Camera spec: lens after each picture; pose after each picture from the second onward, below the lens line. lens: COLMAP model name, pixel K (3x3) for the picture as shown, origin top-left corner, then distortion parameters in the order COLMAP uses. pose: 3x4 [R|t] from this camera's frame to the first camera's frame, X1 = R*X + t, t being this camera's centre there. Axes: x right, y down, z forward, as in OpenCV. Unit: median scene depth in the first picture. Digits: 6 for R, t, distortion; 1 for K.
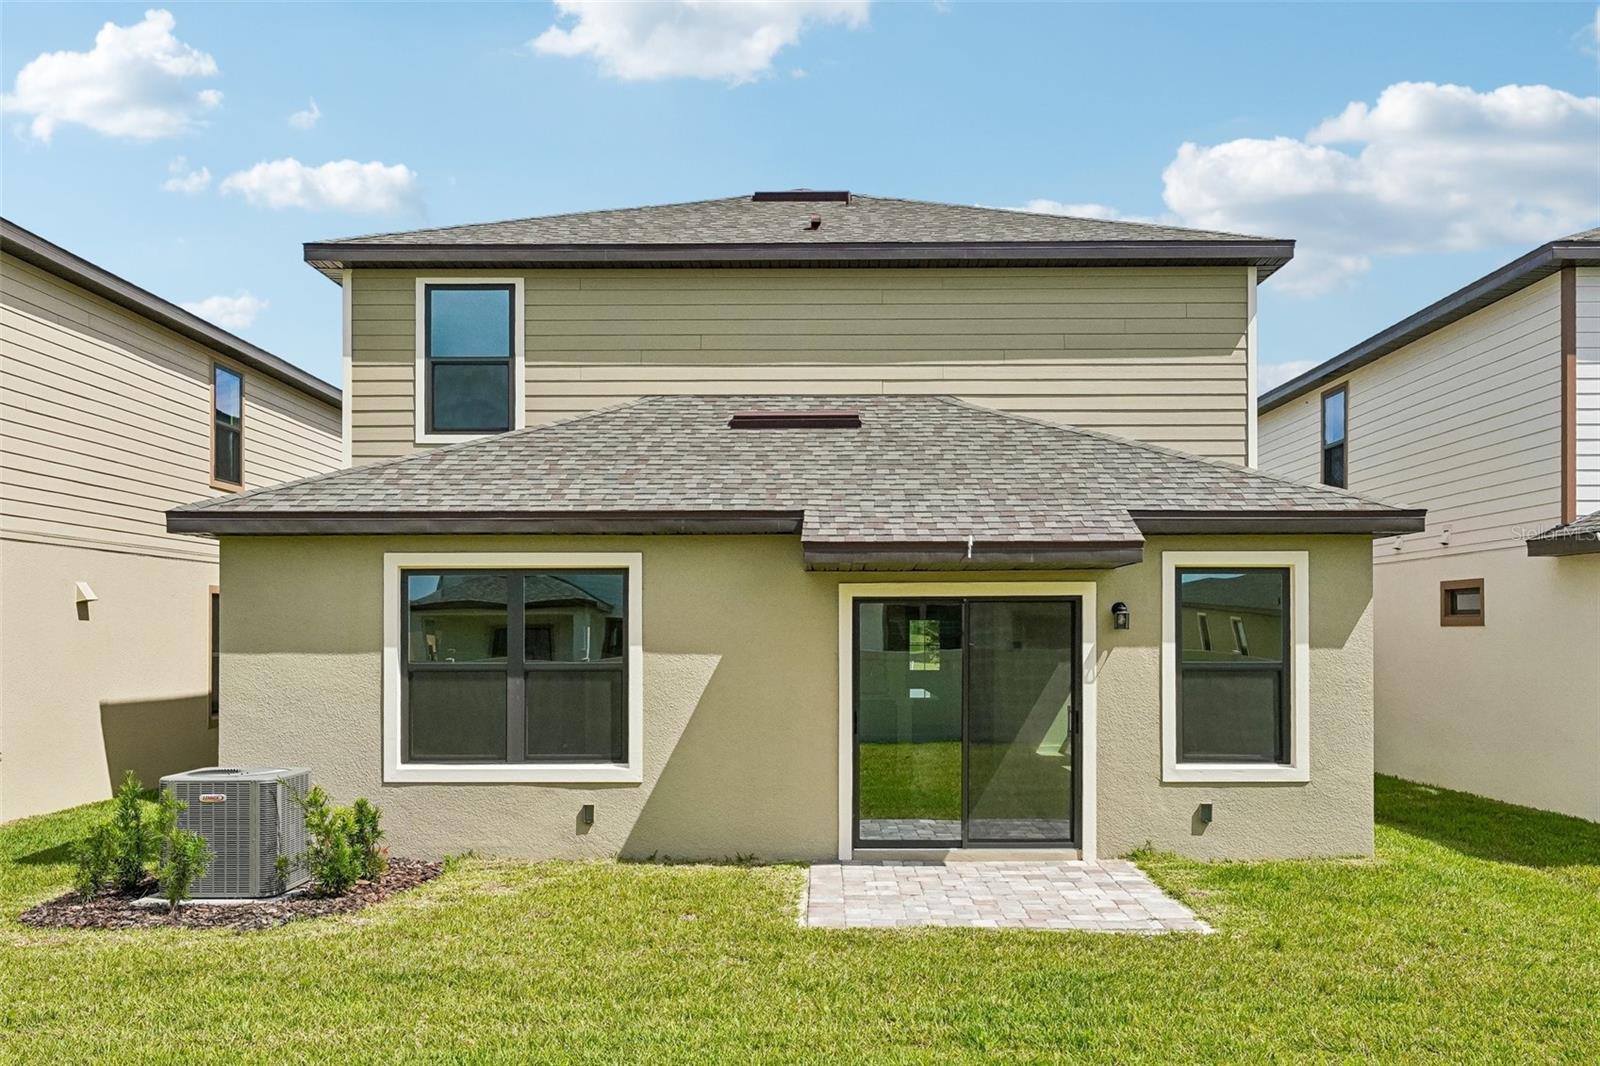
lens RADIAL K [[1438.9, 0, 803.5], [0, 1438.9, 639.9], [0, 0, 1]] dist [0.006899, -0.003762]
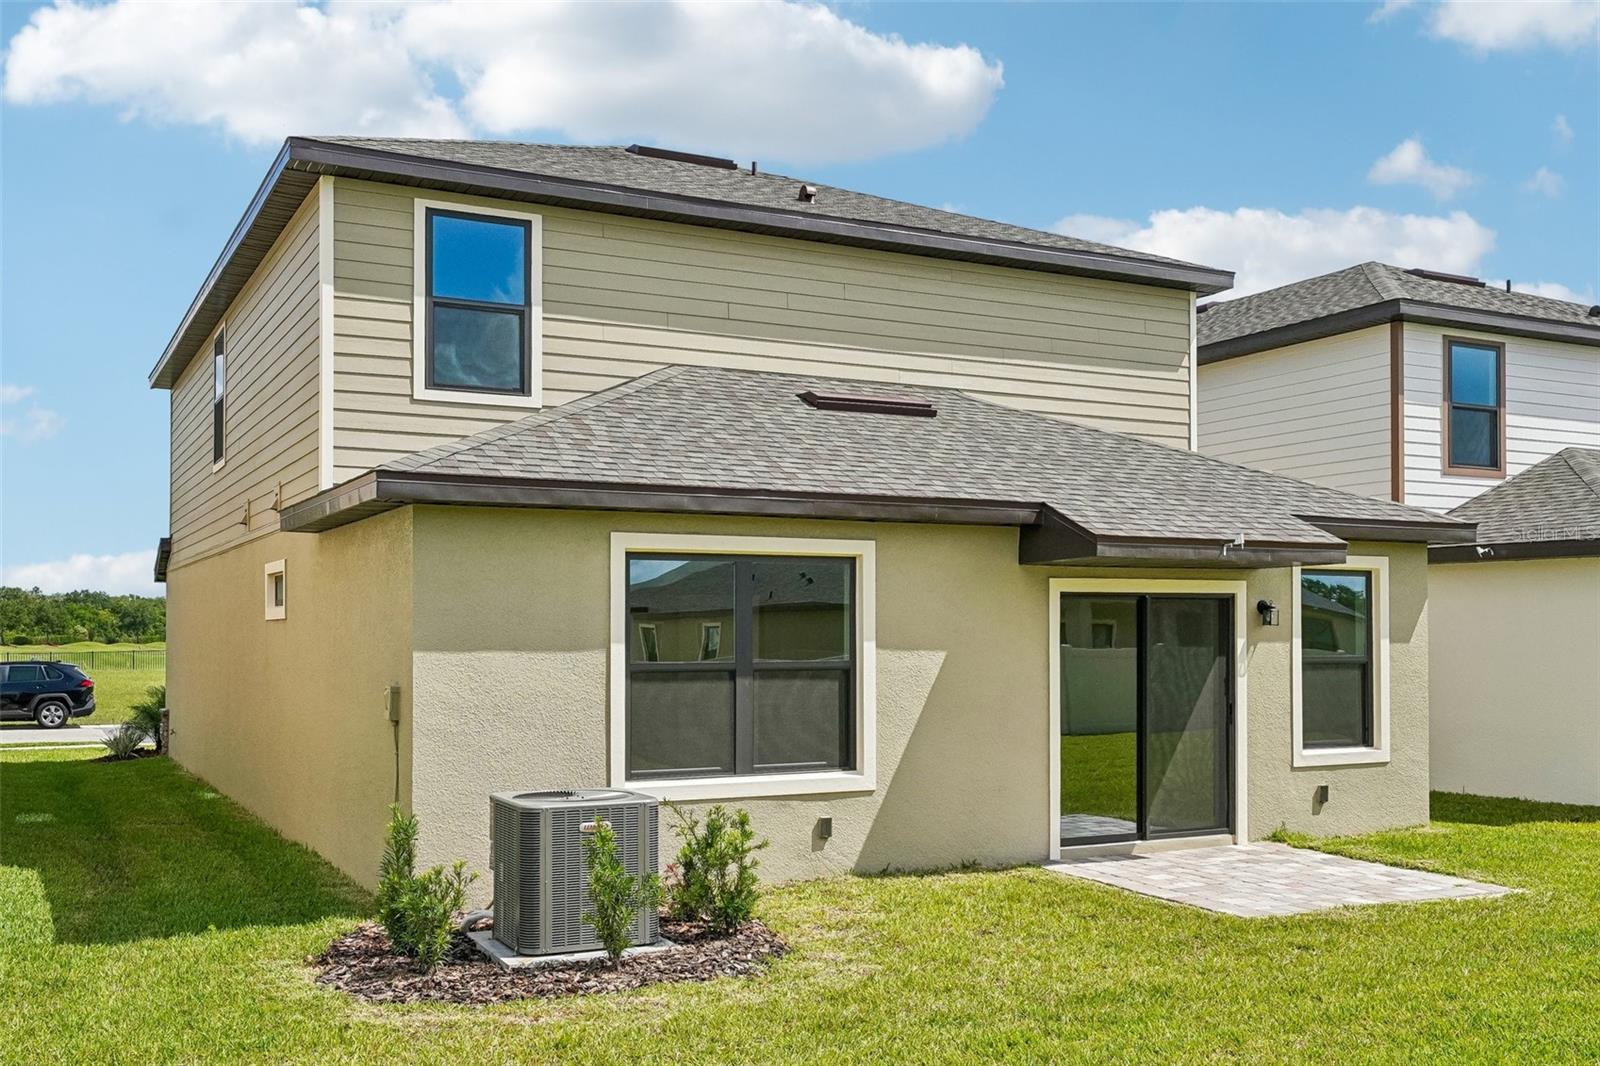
lens RADIAL K [[1554.5, 0, 809.7], [0, 1554.5, 614.7], [0, 0, 1]] dist [0.010796, 0.002044]
pose [[0.879908, 0.006697, 0.475098, -0.621314], [0.003457, 0.999784, -0.020495, 0.007170], [-0.475132, 0.019676, 0.879694, 0.143890]]
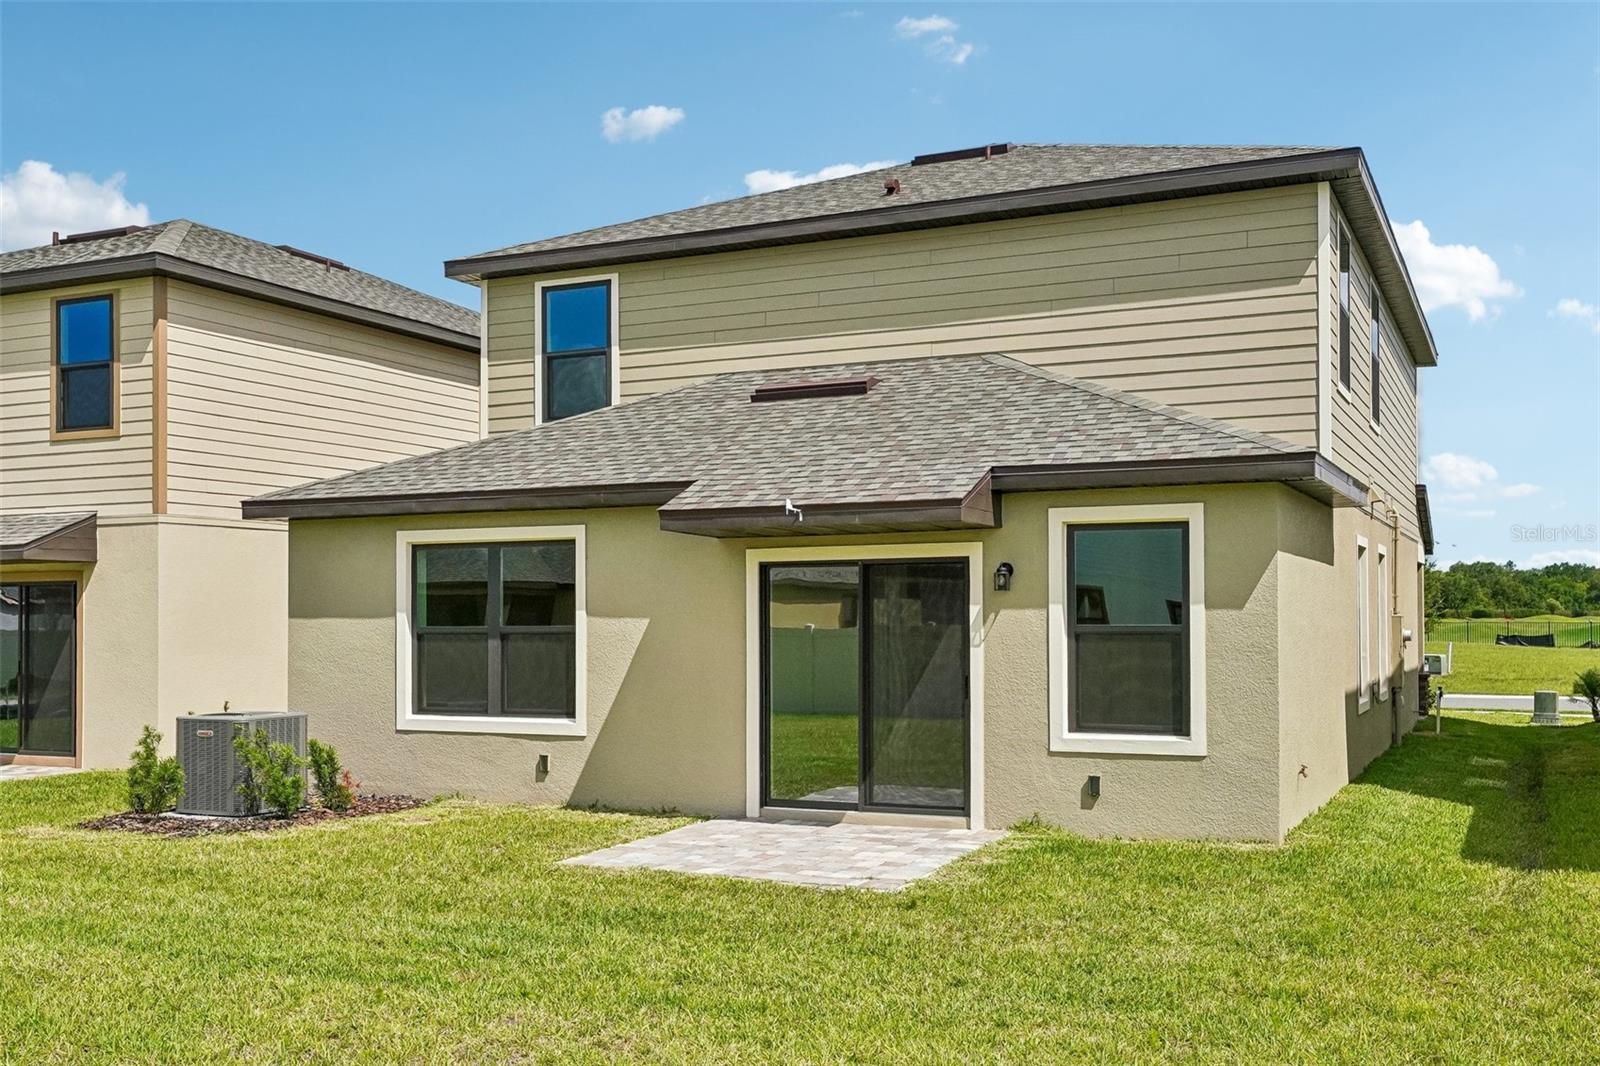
lens RADIAL K [[1554.5, 0, 809.7], [0, 1554.5, 614.7], [0, 0, 1]] dist [0.010796, 0.002044]
pose [[0.909513, -0.003602, -0.415659, 0.529496], [0.001342, 0.999983, -0.005727, 0.014330], [0.415672, 0.004651, 0.909503, 0.001762]]
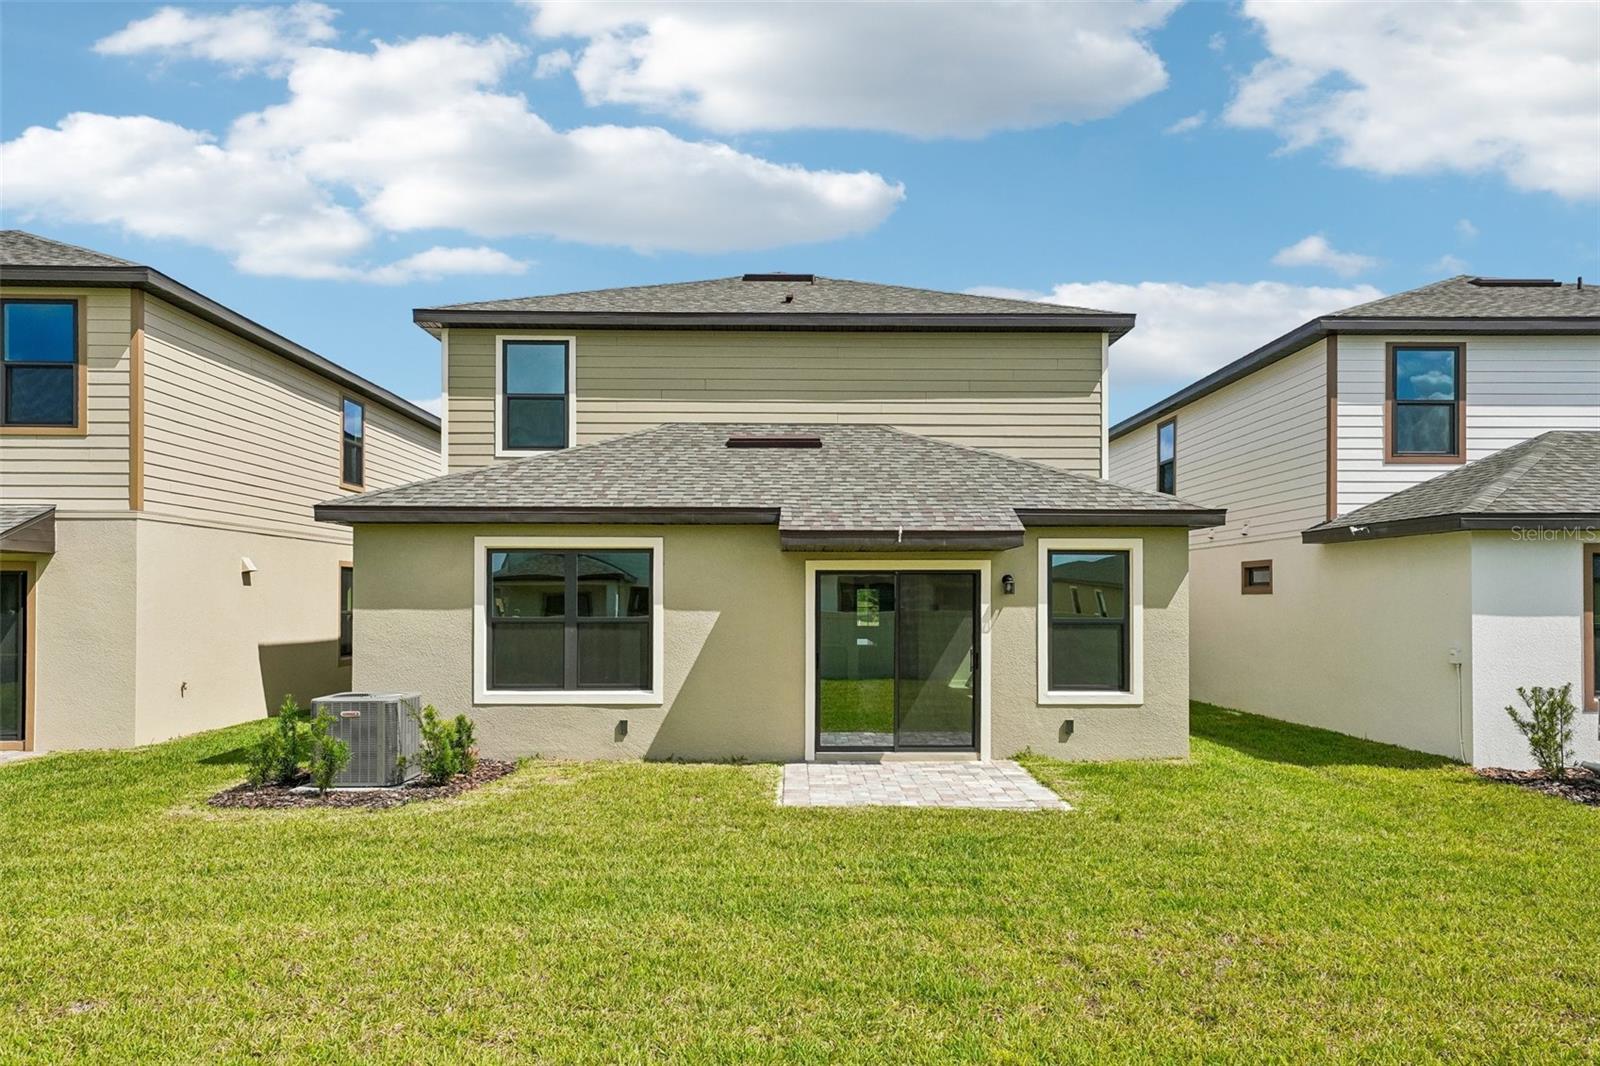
lens RADIAL K [[1079.2, 0, 803.8], [0, 1079.2, 603.8], [0, 0, 1]] dist [0.013099, 0.002301]
pose [[0.999700, 0.003314, 0.024282, -0.002397], [-0.003278, 0.999993, -0.001533, 0.004118], [-0.024287, 0.001453, 0.999704, -0.037331]]
